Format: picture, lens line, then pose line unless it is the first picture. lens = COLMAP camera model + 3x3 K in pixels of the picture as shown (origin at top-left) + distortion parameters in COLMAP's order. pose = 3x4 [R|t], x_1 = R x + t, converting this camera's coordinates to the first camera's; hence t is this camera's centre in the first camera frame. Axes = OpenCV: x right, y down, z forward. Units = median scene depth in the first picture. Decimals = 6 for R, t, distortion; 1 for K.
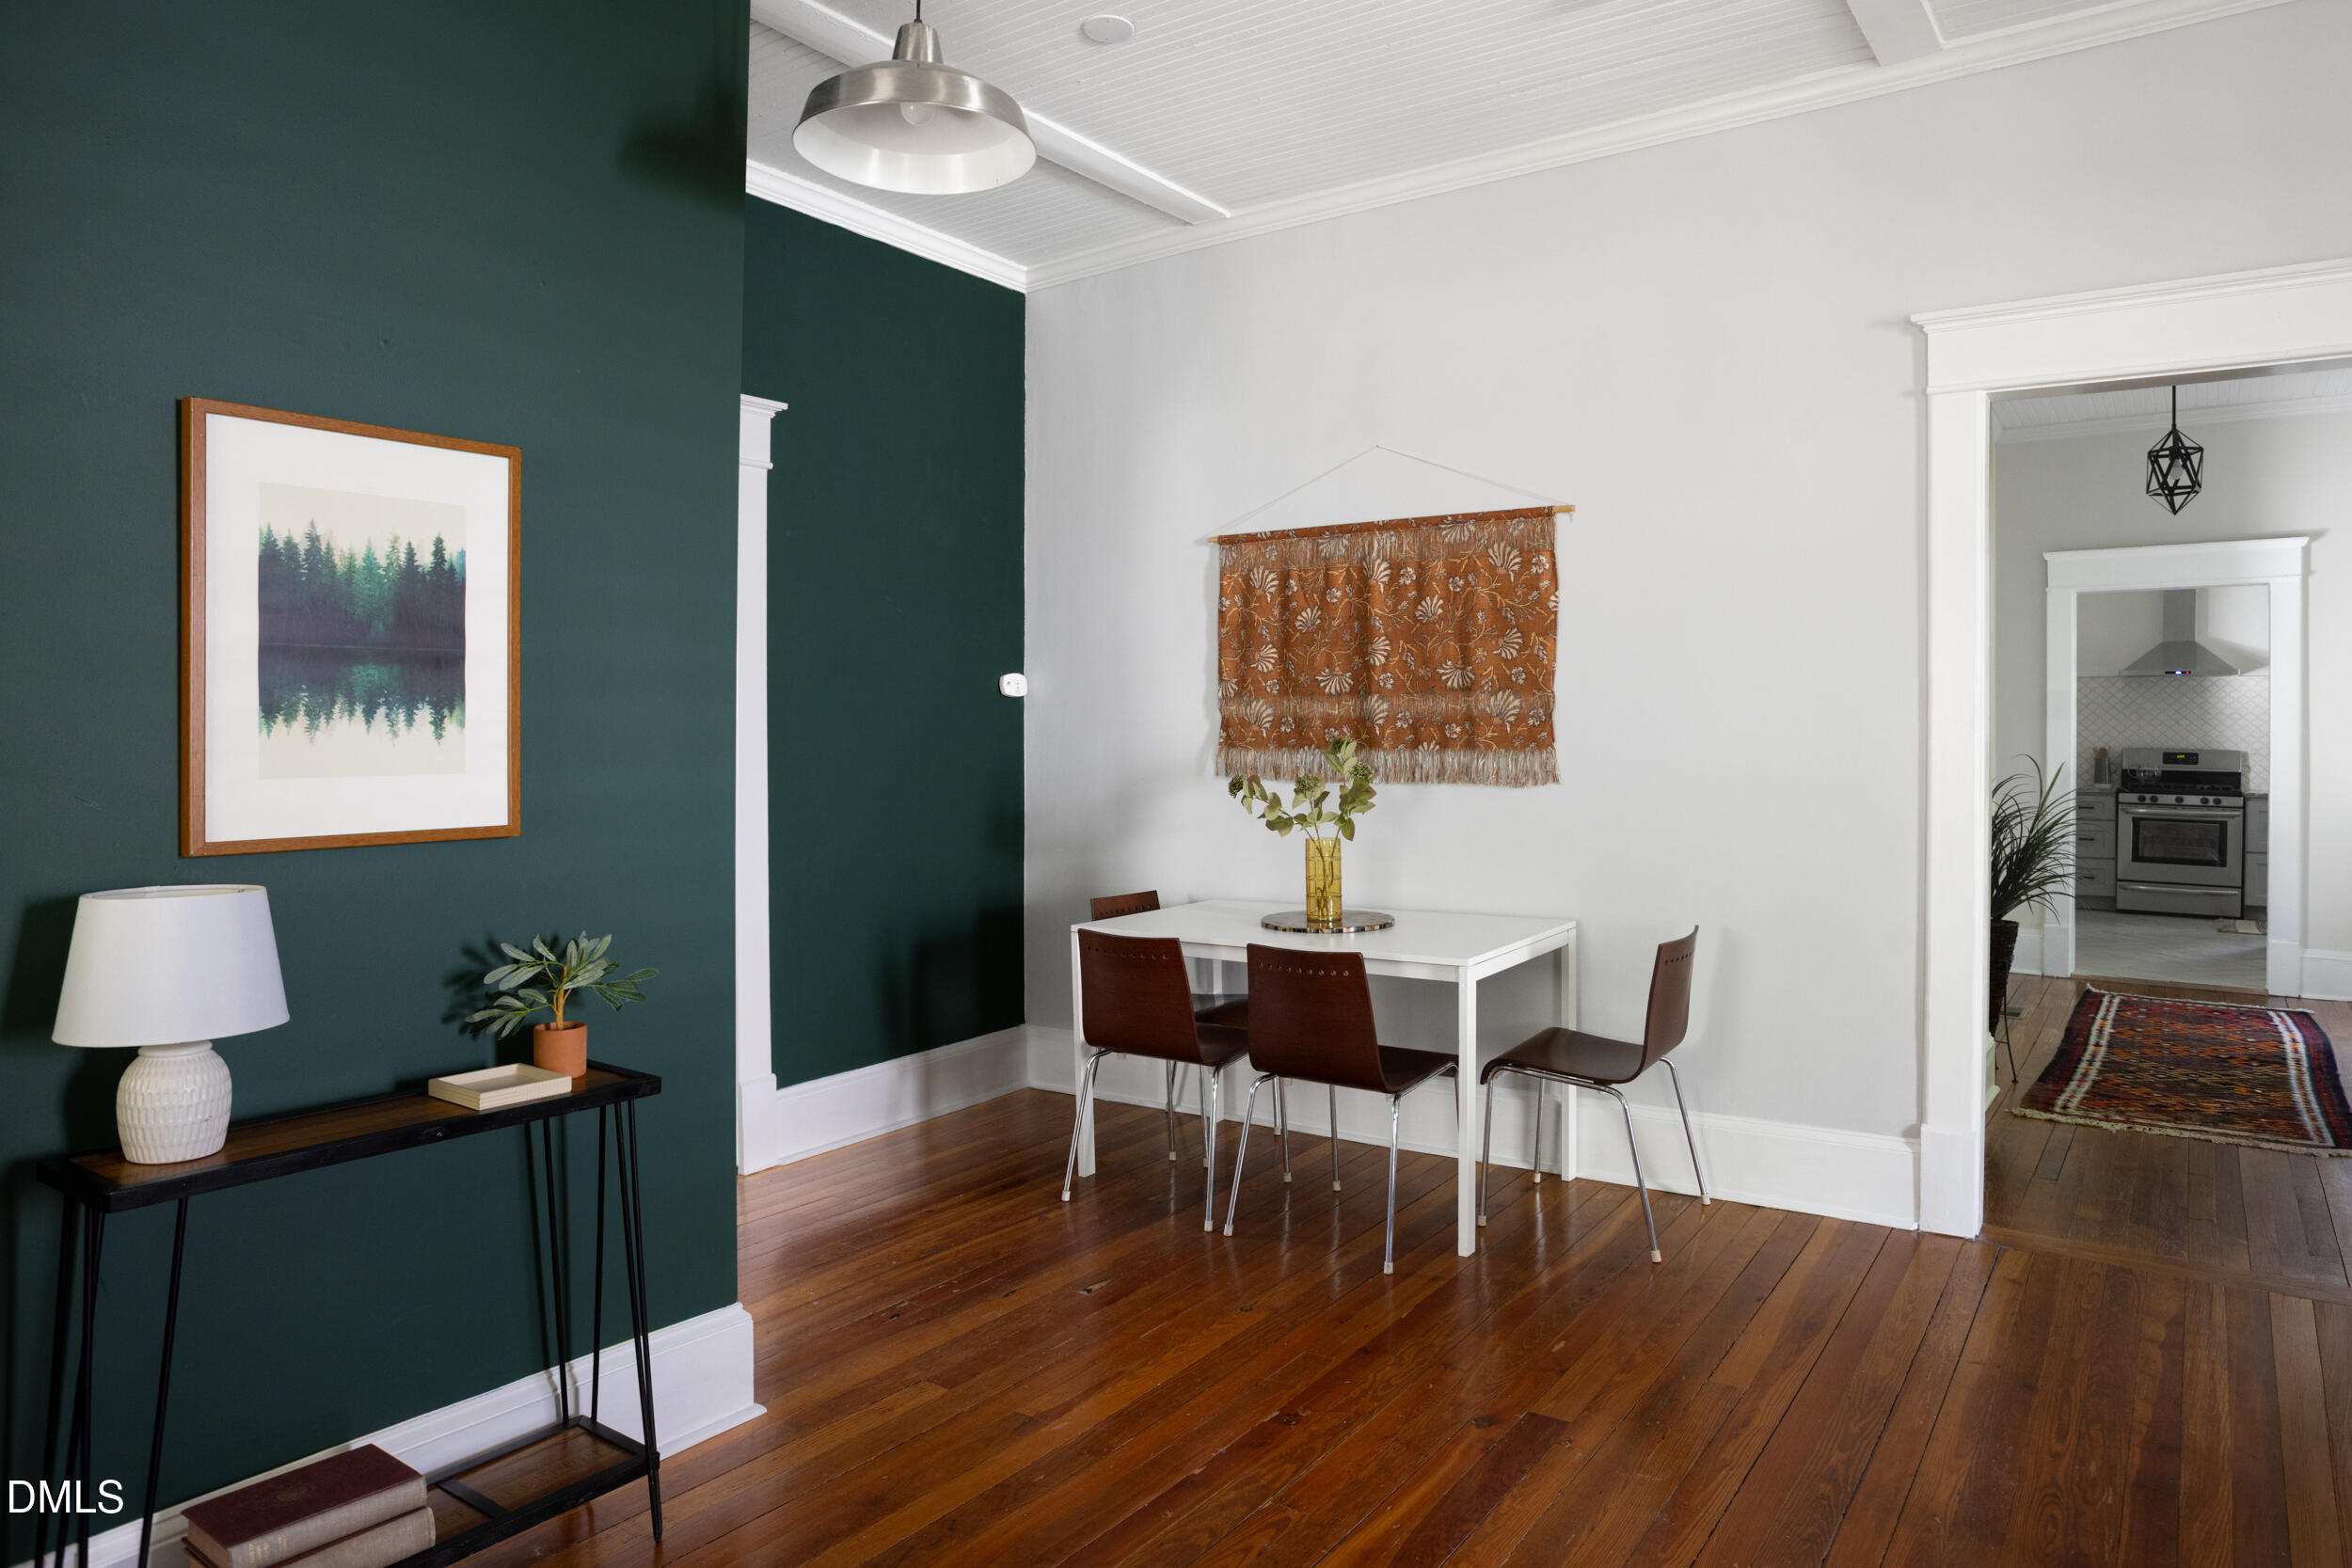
lens RADIAL K [[1507.7, 0, 1168.8], [0, 1507.7, 743.8], [0, 0, 1]] dist [-0.031260, 0.002303]
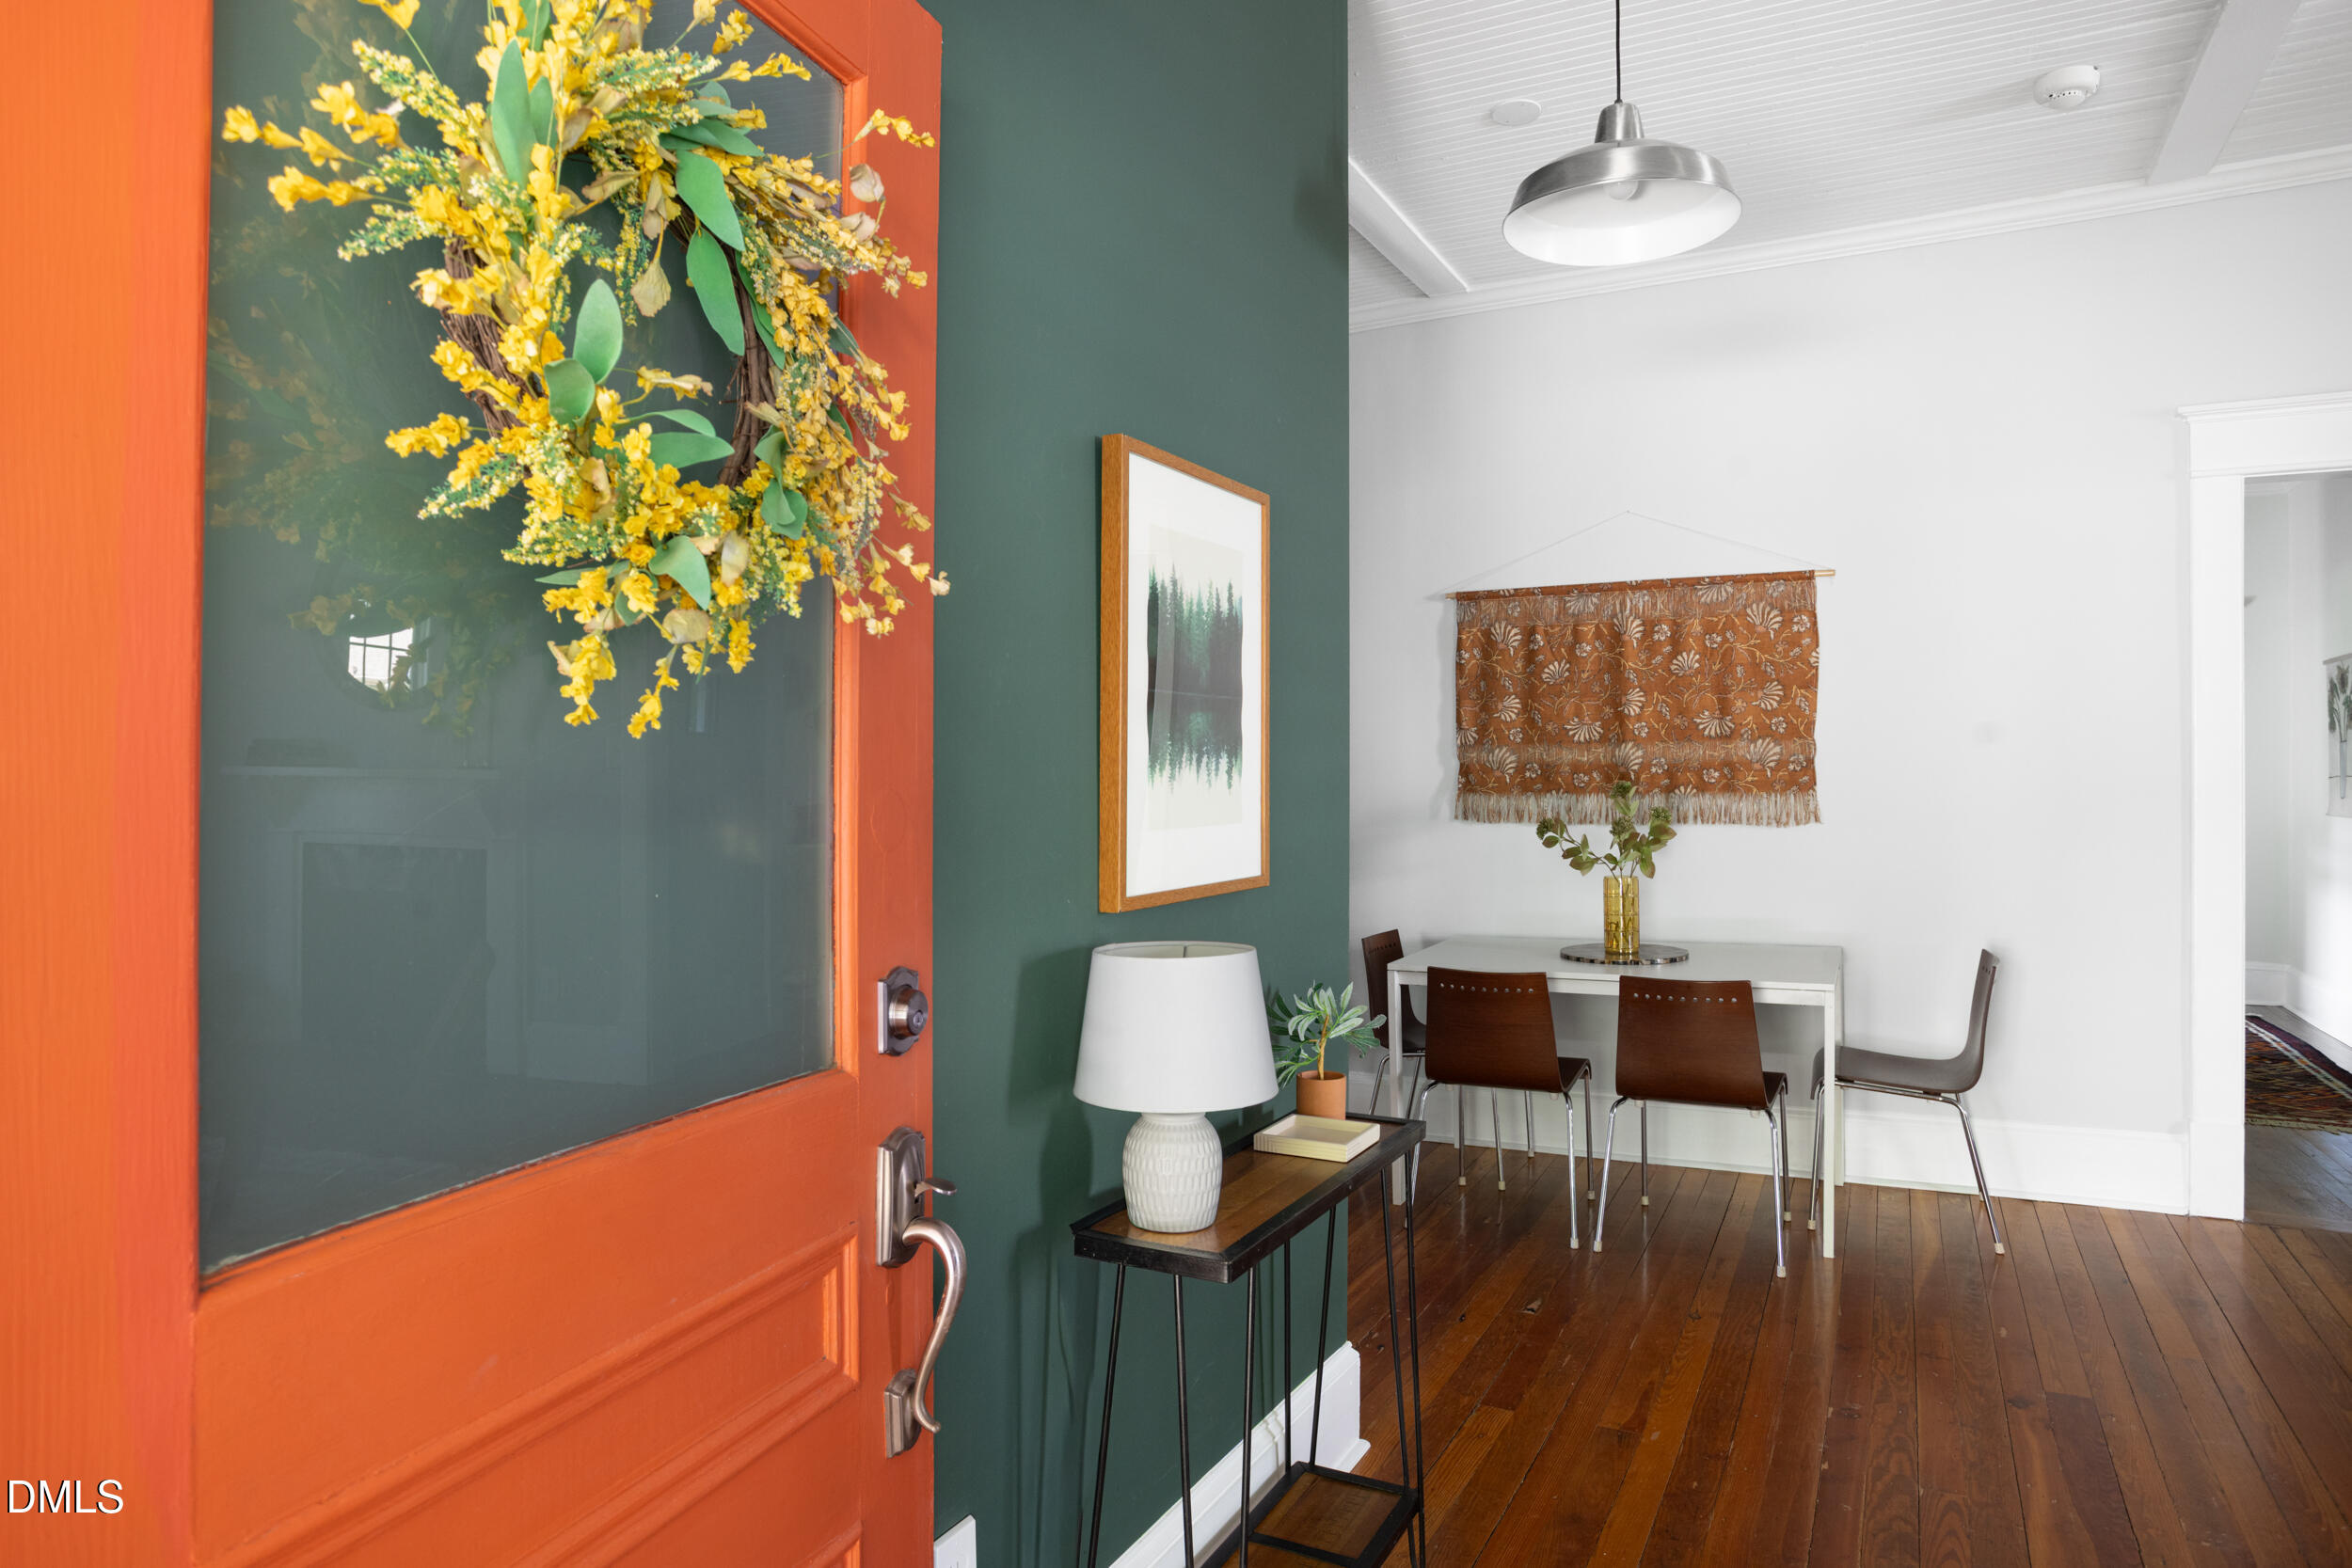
lens RADIAL K [[1430.5, 0, 1176.0], [0, 1430.5, 784.0], [0, 0, 1]] dist [-0.029771, 0.001060]
pose [[0.990637, -0.004919, 0.136432, -0.332863], [0.005404, 0.999980, -0.003180, -0.001460], [-0.136413, 0.003888, 0.990644, 0.036067]]
